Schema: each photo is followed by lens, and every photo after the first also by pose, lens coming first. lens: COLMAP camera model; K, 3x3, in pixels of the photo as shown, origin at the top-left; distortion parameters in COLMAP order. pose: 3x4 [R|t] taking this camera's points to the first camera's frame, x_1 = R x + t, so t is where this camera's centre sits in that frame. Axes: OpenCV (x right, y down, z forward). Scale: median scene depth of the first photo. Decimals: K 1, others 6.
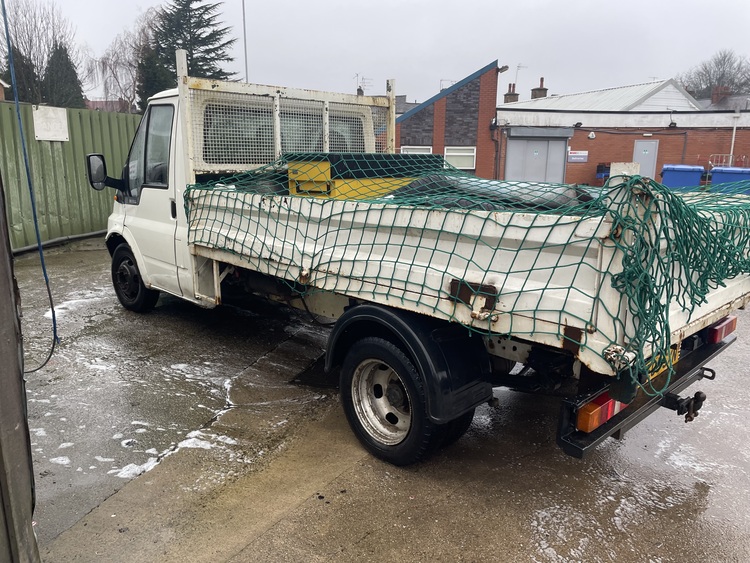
lens RADIAL K [[569.9, 0, 377.7], [0, 569.9, 281.3], [0, 0, 1]] dist [-0.006461, -0.005779]
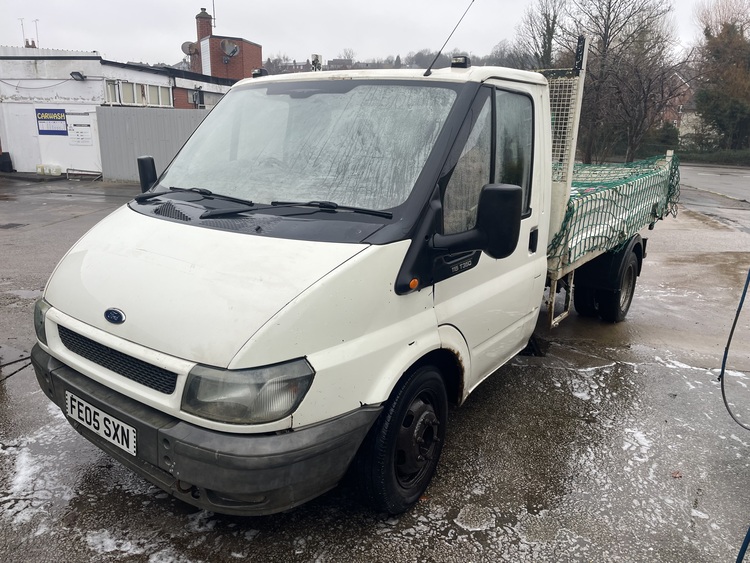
lens RADIAL K [[569.9, 0, 377.3], [0, 569.9, 282.1], [0, 0, 1]] dist [-0.006461, -0.005779]
pose [[-0.172525, -0.274401, 0.946012, -1.120019], [0.193675, 0.932215, 0.305720, -0.368330], [-0.965777, 0.235963, -0.107685, 1.389700]]
